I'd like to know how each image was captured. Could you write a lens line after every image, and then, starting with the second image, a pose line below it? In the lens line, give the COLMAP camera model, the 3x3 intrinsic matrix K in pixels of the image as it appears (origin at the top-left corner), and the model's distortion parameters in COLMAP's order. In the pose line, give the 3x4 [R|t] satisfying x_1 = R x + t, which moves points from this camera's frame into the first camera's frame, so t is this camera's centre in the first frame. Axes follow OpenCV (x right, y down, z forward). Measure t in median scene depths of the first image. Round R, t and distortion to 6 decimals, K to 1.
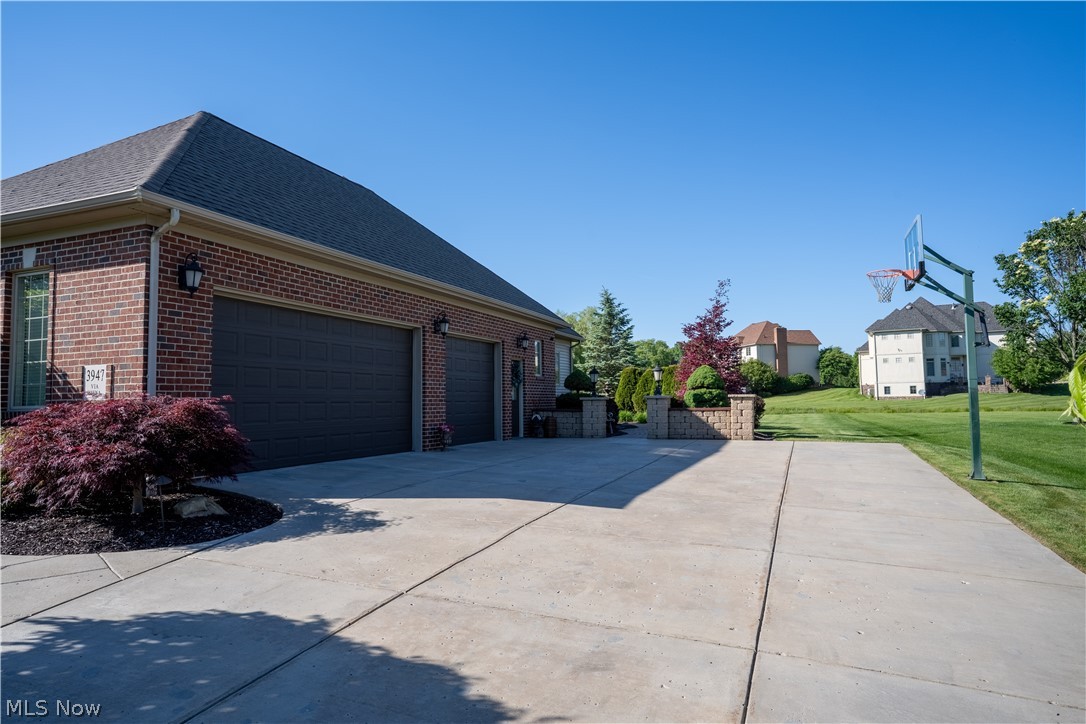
lens RADIAL K [[663.7, 0, 543.0], [0, 663.7, 362.0], [0, 0, 1]] dist [-0.043129, 0.000624]
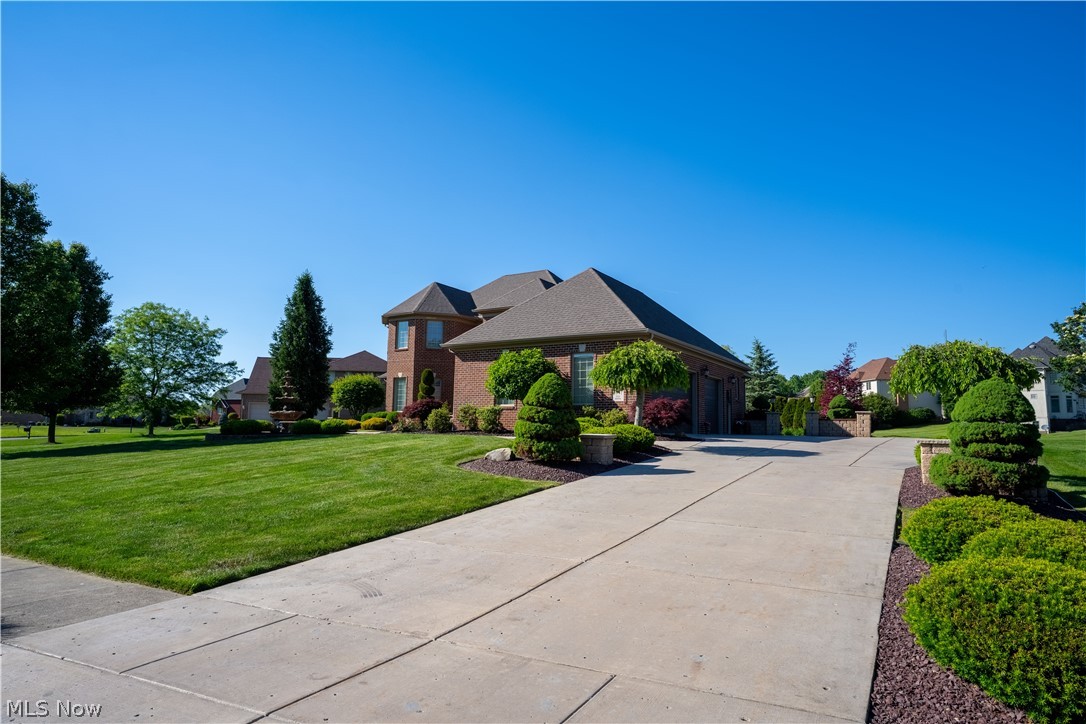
lens RADIAL K [[694.3, 0, 542.4], [0, 694.3, 375.5], [0, 0, 1]] dist [0.003081, 0.000110]
pose [[0.990336, 0.014214, -0.137956, -0.149059], [-0.017526, 0.999586, -0.022824, 0.005229], [0.137575, 0.025021, 0.990175, -0.486483]]
